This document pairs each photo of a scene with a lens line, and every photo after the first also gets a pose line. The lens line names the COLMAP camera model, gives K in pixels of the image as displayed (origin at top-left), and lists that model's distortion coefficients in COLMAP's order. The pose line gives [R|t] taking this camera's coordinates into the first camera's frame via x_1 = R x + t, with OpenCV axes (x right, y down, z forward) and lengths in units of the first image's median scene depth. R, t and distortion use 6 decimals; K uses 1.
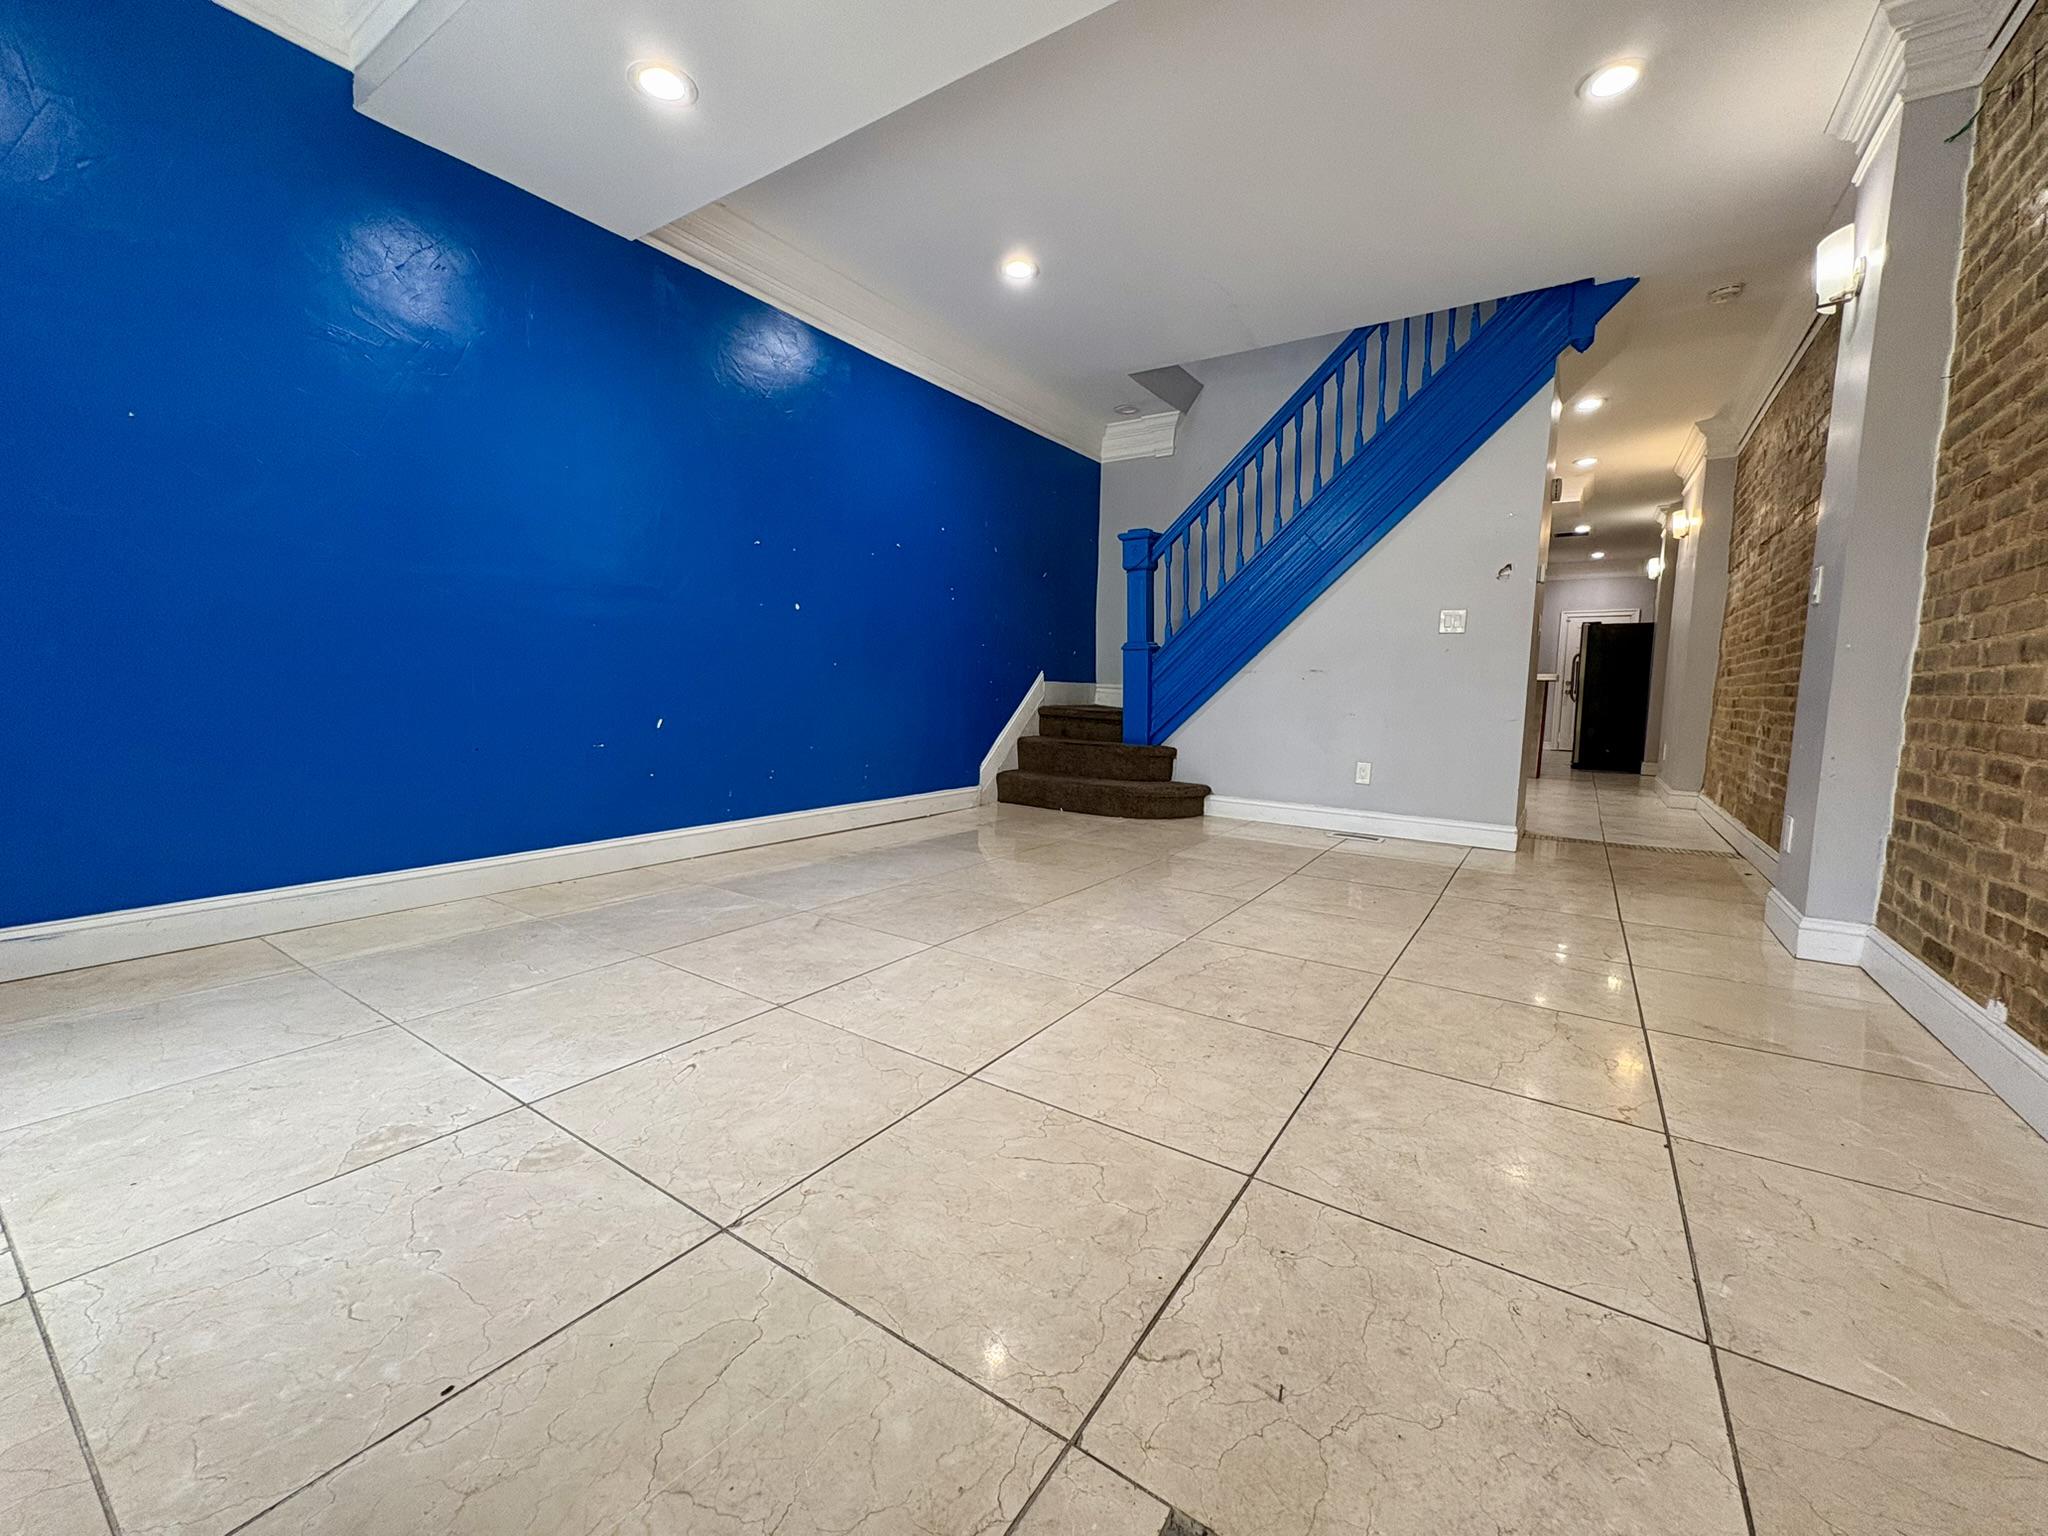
lens RADIAL K [[814.9, 0, 1024.0], [0, 814.9, 768.0], [0, 0, 1]] dist [0.000972, 0.000104]
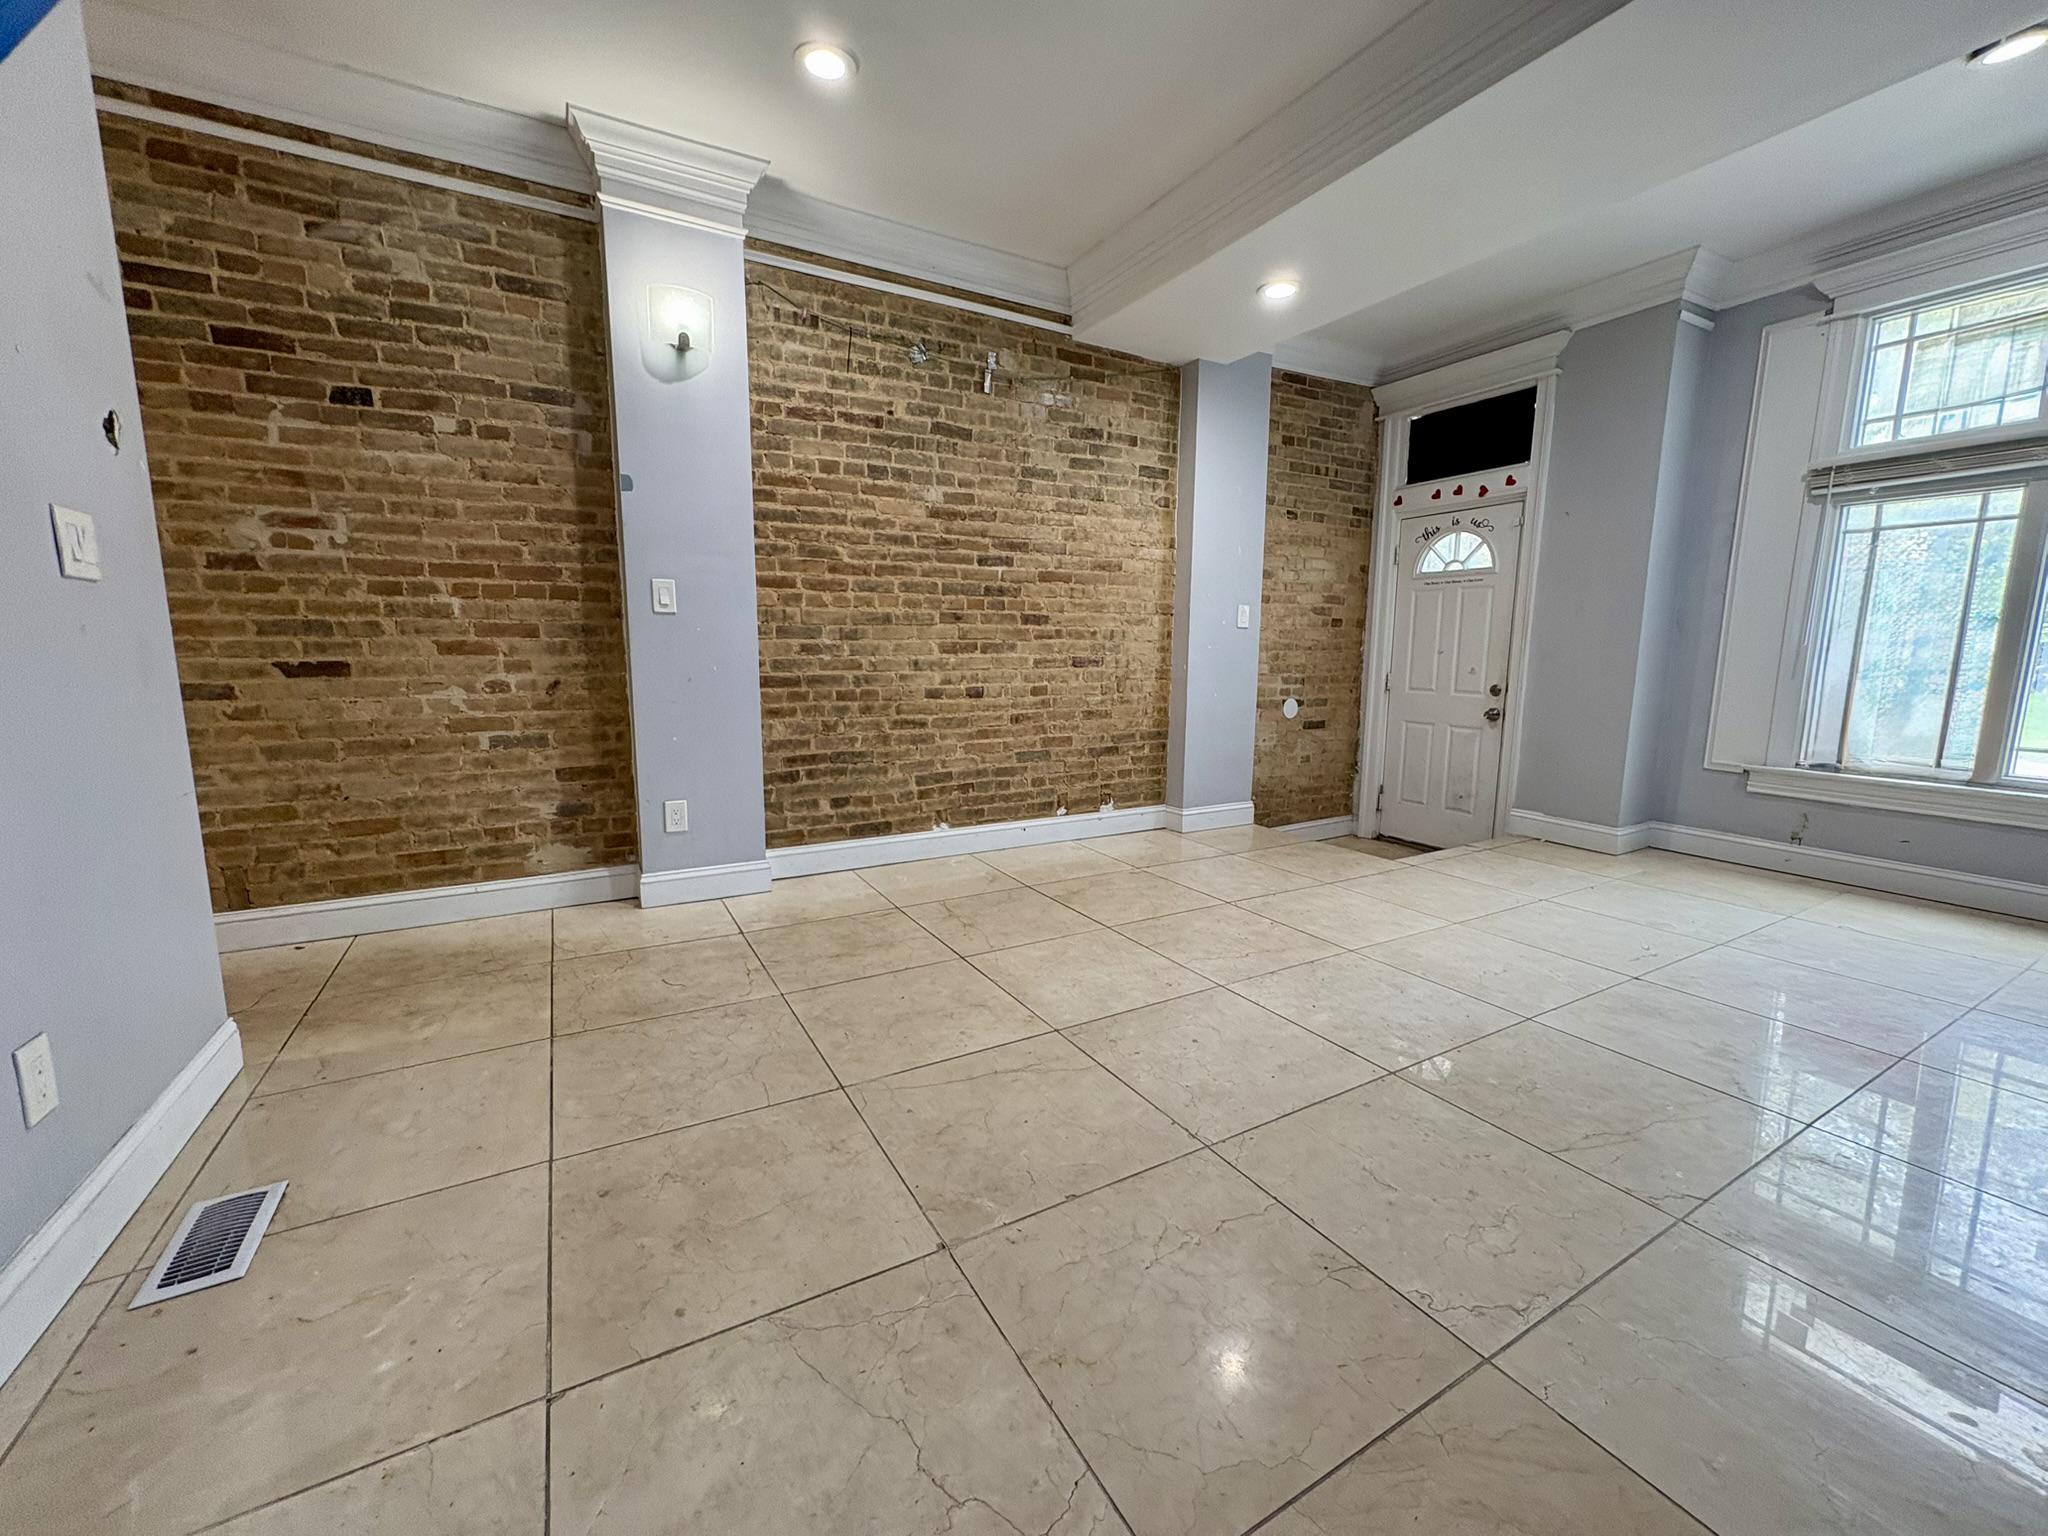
lens RADIAL K [[814.9, 0, 1024.0], [0, 814.9, 768.0], [0, 0, 1]] dist [0.000972, 0.000104]
pose [[-0.893518, -0.095794, 0.438691, 0.022838], [0.018513, 0.968289, 0.249147, -0.294562], [-0.448646, 0.230739, -0.863410, 1.999101]]
